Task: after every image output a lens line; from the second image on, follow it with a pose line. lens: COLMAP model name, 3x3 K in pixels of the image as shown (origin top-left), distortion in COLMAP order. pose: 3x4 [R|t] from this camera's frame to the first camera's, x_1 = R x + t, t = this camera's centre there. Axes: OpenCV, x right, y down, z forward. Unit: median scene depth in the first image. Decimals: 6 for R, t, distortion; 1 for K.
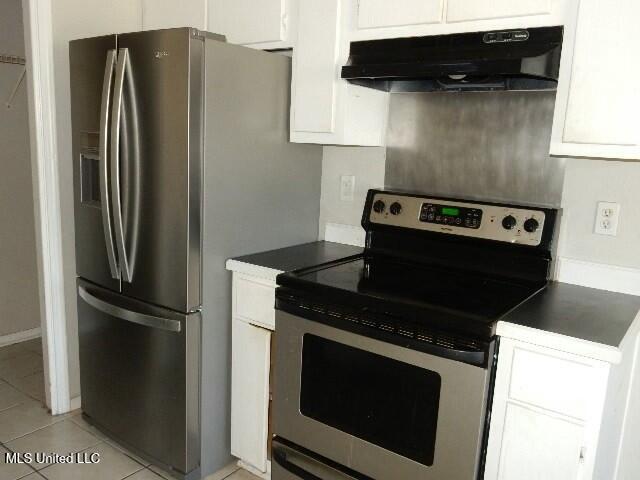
lens RADIAL K [[548.3, 0, 320.0], [0, 548.3, 240.0], [0, 0, 1]] dist [-0.012046, -0.008266]
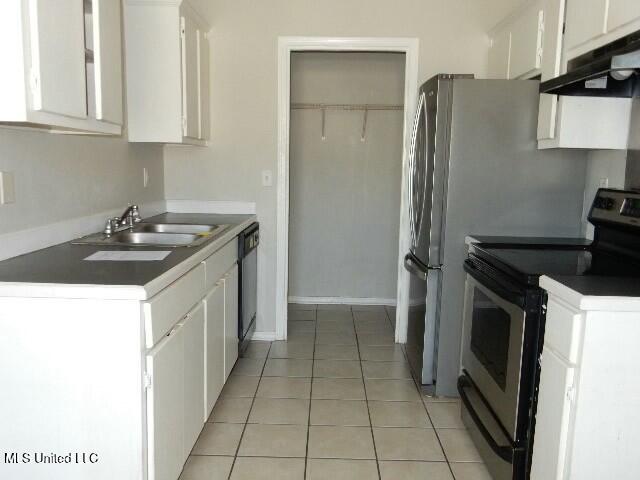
lens RADIAL K [[548.3, 0, 320.0], [0, 548.3, 240.0], [0, 0, 1]] dist [-0.012046, -0.008266]
pose [[0.583125, 0.079164, -0.808516, 0.709328], [-0.140105, 0.990128, -0.004102, 0.100936], [0.800210, 0.115670, 0.588460, -0.086600]]
